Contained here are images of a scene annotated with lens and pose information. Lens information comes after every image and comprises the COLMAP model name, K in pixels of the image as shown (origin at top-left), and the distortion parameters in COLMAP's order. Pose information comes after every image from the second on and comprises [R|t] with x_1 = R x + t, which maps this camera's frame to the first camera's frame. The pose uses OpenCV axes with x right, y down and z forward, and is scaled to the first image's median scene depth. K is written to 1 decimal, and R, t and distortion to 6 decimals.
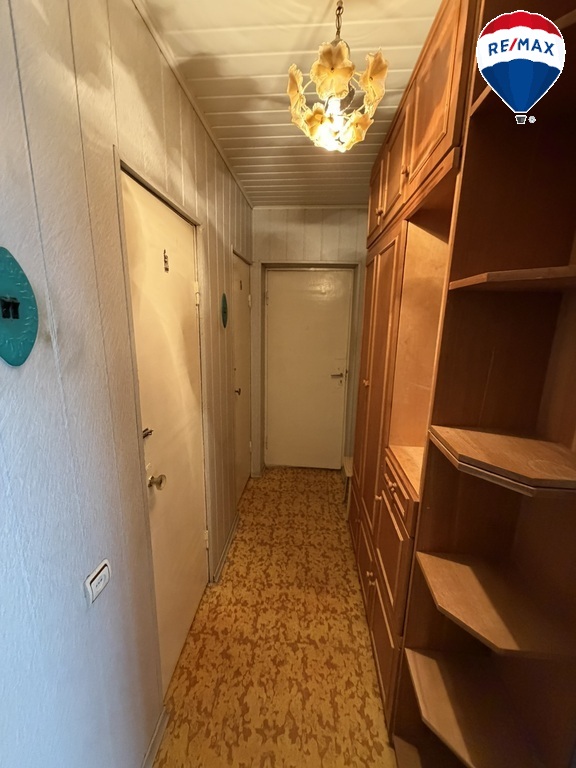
lens RADIAL K [[305.0, 0, 285.2], [0, 305.0, 381.5], [0, 0, 1]] dist [0.002341, -0.000487]
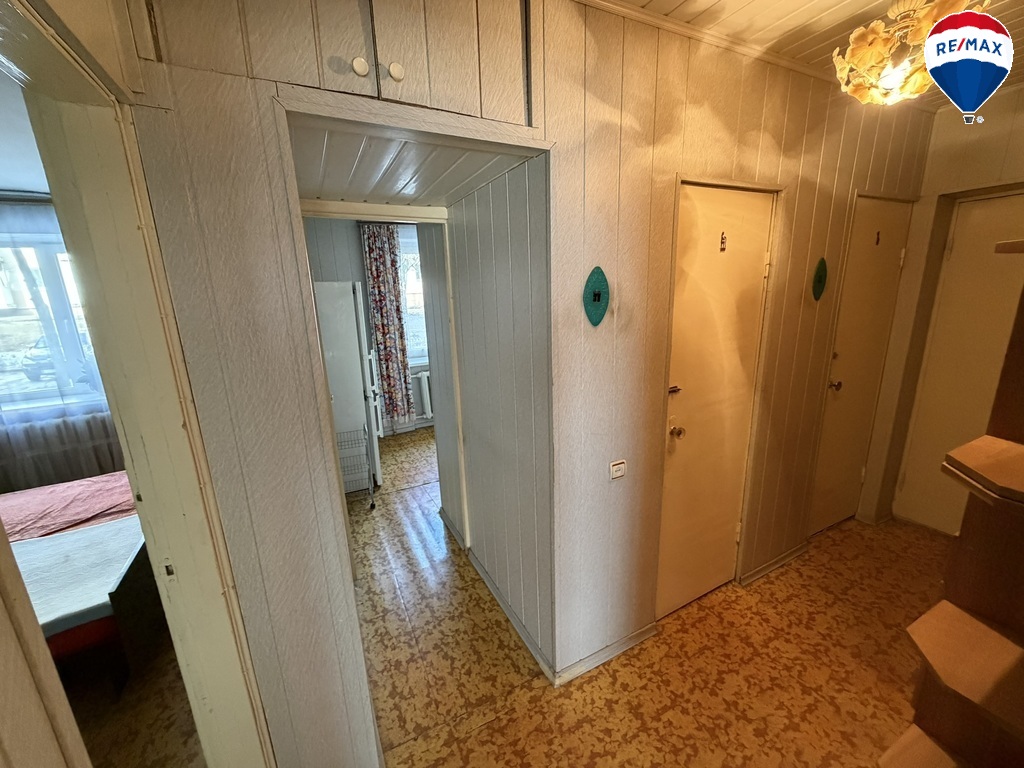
lens RADIAL K [[406.7, 0, 512.0], [0, 406.7, 385.6], [0, 0, 1]] dist [0.002341, -0.000487]
pose [[0.521993, 0.165125, -0.836814, 0.480477], [-0.131632, 0.984924, 0.112241, 0.045404], [0.842731, 0.051562, 0.535859, -0.365095]]
